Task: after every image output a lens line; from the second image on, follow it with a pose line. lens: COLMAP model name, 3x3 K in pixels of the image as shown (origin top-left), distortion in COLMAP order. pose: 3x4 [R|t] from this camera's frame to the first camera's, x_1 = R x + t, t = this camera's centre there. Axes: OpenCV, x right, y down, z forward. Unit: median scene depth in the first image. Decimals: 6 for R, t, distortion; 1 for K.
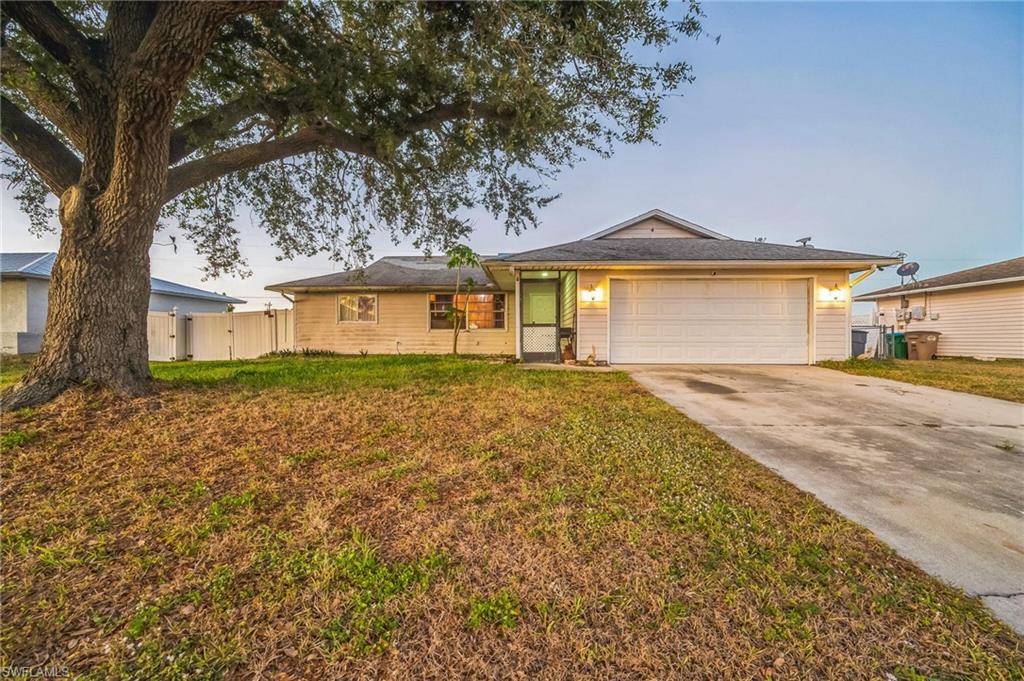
lens RADIAL K [[408.3, 0, 509.2], [0, 408.3, 339.8], [0, 0, 1]] dist [-0.004133, 0.000121]
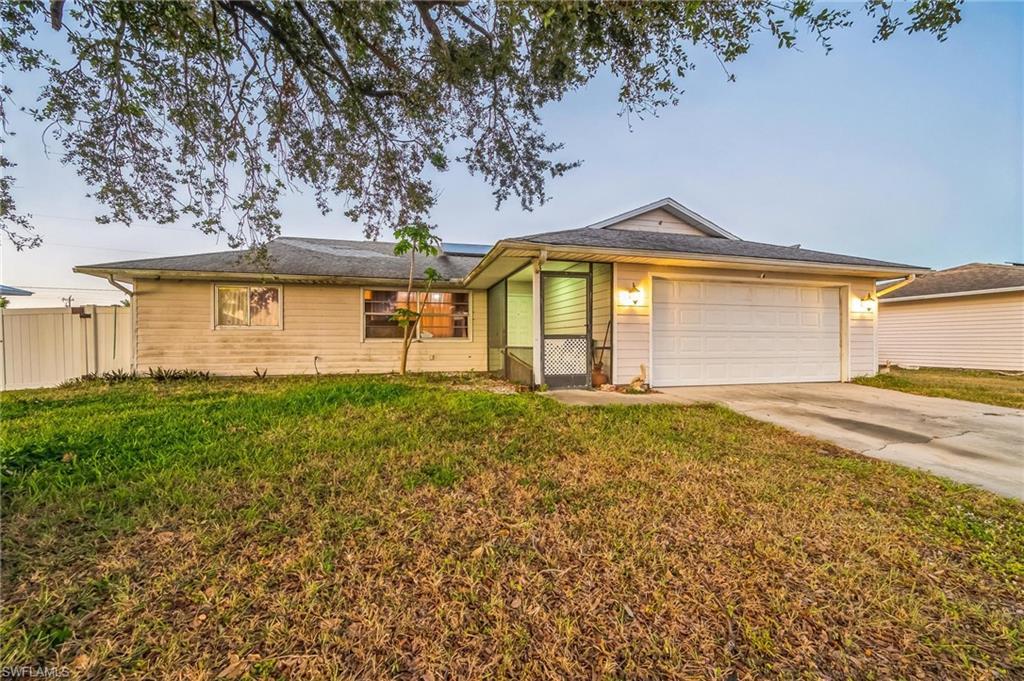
lens RADIAL K [[408.3, 0, 514.5], [0, 408.3, 342.2], [0, 0, 1]] dist [-0.004133, 0.000121]
pose [[0.955269, 0.000066, 0.295737, -0.168762], [0.001147, 0.999992, -0.003928, -0.017713], [-0.295735, 0.004091, 0.955261, 0.257025]]
